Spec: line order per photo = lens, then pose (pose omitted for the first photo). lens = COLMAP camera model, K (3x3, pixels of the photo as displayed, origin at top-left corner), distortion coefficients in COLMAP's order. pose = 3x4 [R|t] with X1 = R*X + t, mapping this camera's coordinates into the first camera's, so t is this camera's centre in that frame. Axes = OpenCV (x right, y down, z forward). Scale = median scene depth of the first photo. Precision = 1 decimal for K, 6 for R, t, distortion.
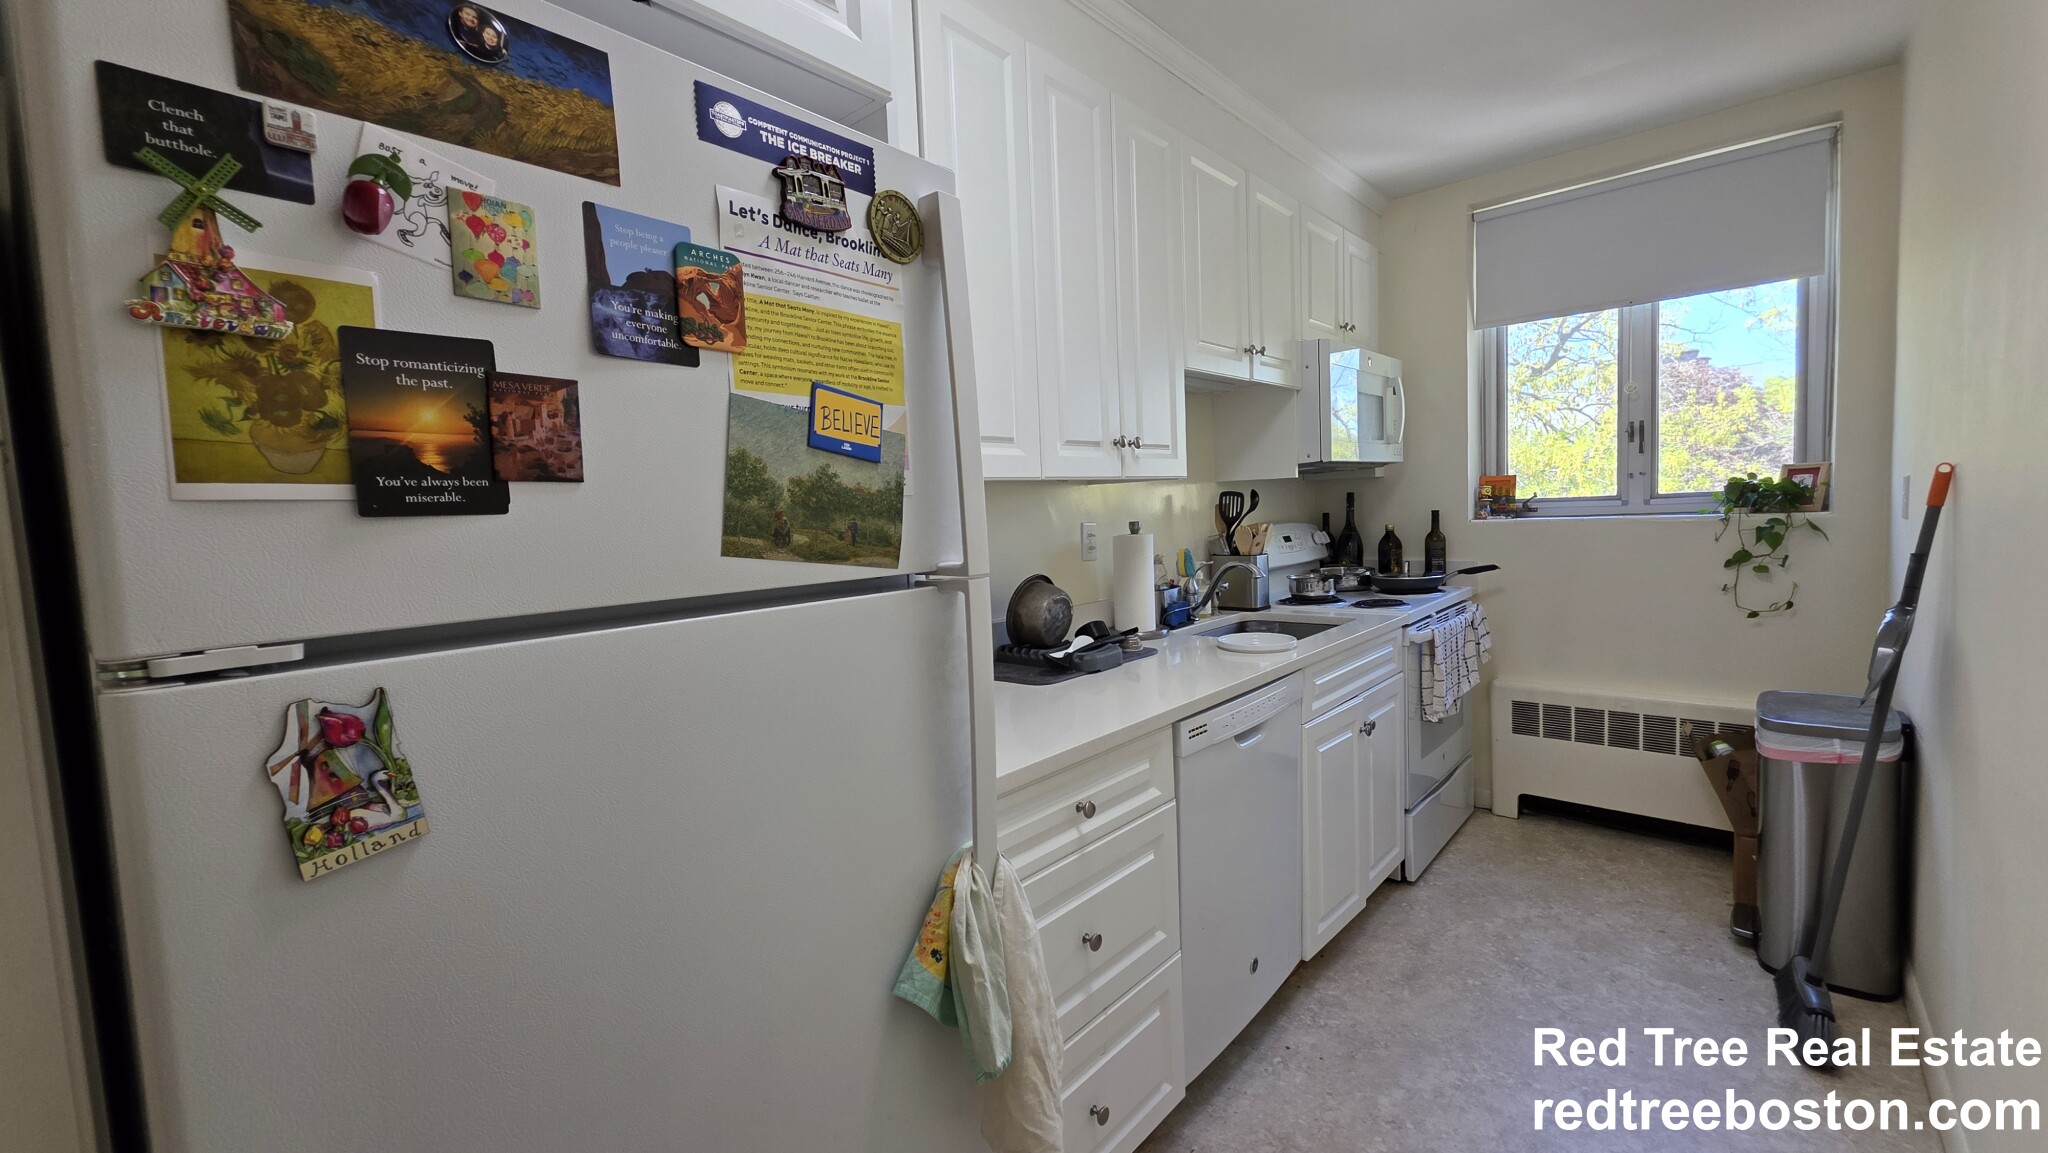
lens RADIAL K [[809.5, 0, 1026.3], [0, 809.5, 573.0], [0, 0, 1]] dist [0.002394, -0.000672]
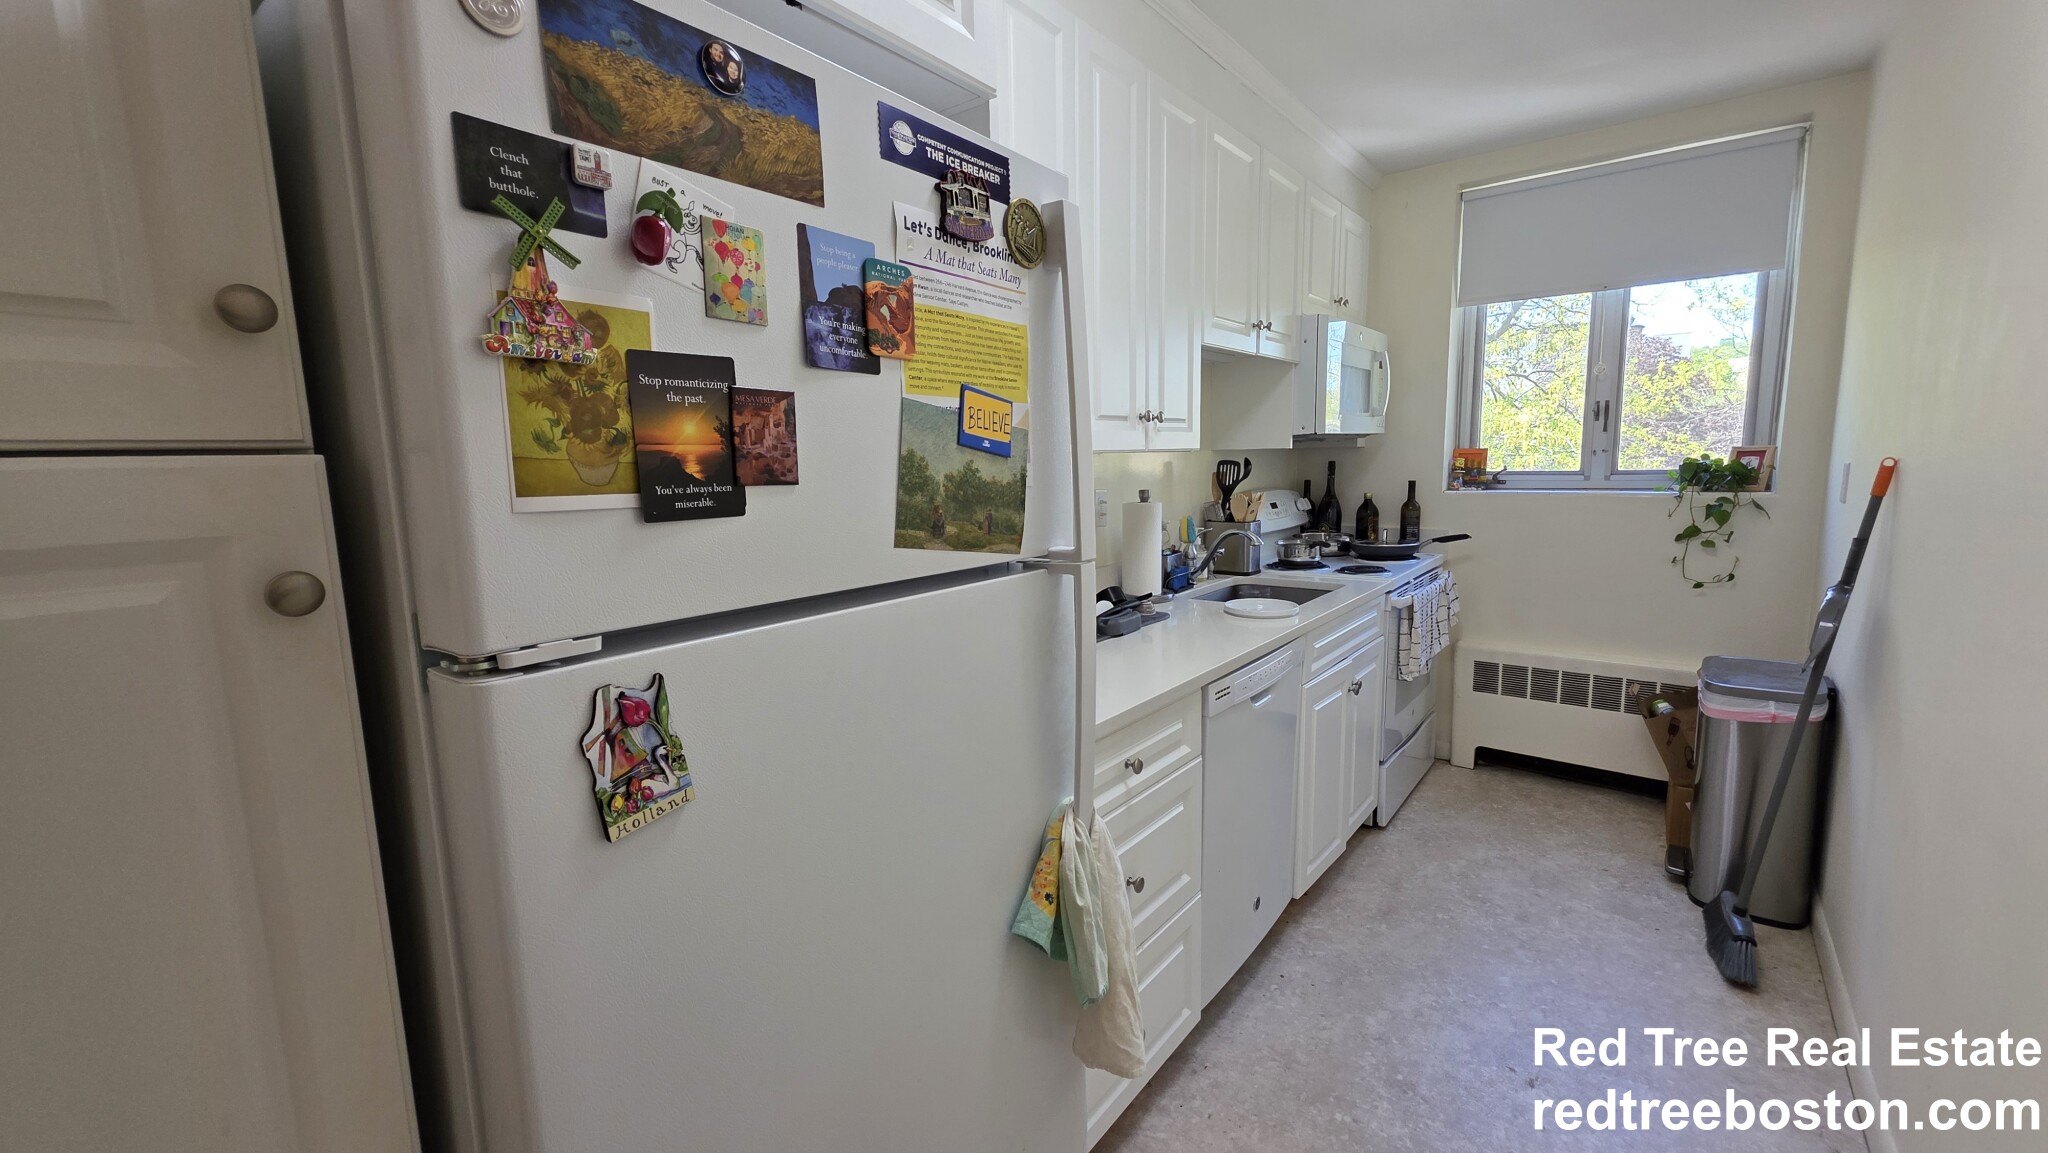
lens RADIAL K [[809.5, 0, 1020.6], [0, 809.5, 573.4], [0, 0, 1]] dist [0.002394, -0.000672]
pose [[0.998154, 0.014063, 0.059085, -0.210151], [-0.017716, 0.997934, 0.061757, -0.044182], [-0.058094, -0.062690, 0.996341, -0.083695]]
